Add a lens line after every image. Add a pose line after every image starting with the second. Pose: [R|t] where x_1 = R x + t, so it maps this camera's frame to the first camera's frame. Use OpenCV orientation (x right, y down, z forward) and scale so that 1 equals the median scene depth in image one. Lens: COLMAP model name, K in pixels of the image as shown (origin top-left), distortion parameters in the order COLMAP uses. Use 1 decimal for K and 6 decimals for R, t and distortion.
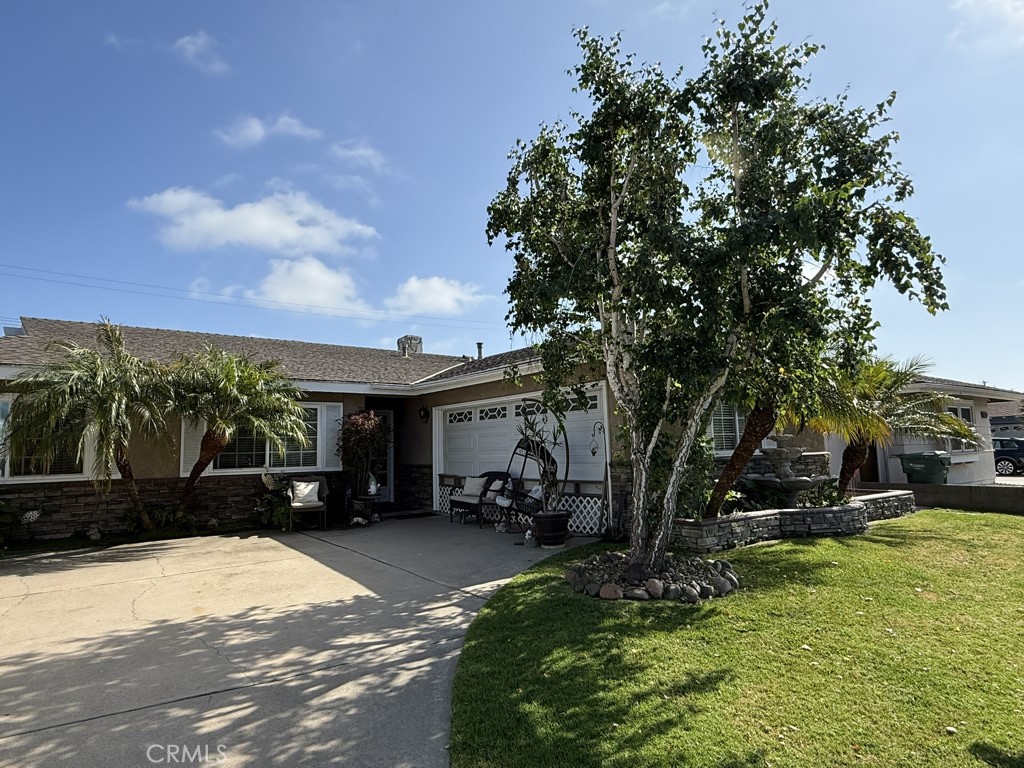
lens RADIAL K [[584.4, 0, 514.9], [0, 584.4, 383.2], [0, 0, 1]] dist [0.001144, 0.000664]
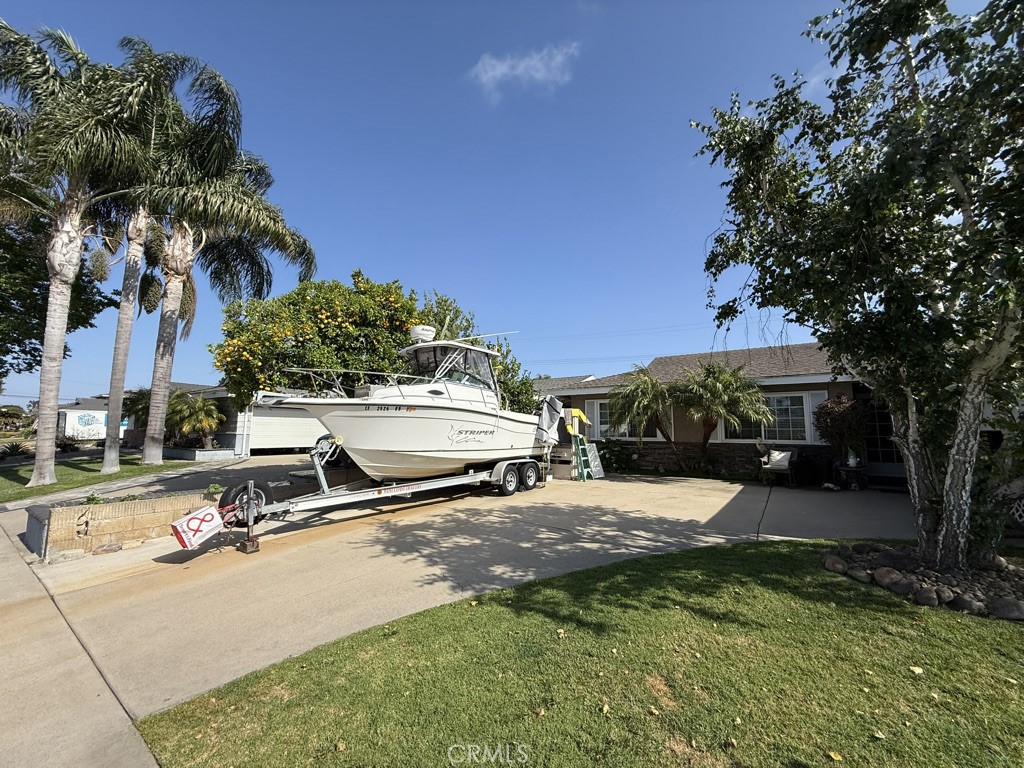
lens RADIAL K [[408.4, 0, 513.7], [0, 408.4, 384.8], [0, 0, 1]] dist [0.002083, 0.000357]
pose [[0.320197, -0.079988, -0.943968, 0.900326], [0.093768, 0.994212, -0.052439, 0.016310], [0.942699, -0.071724, 0.325844, 0.281638]]
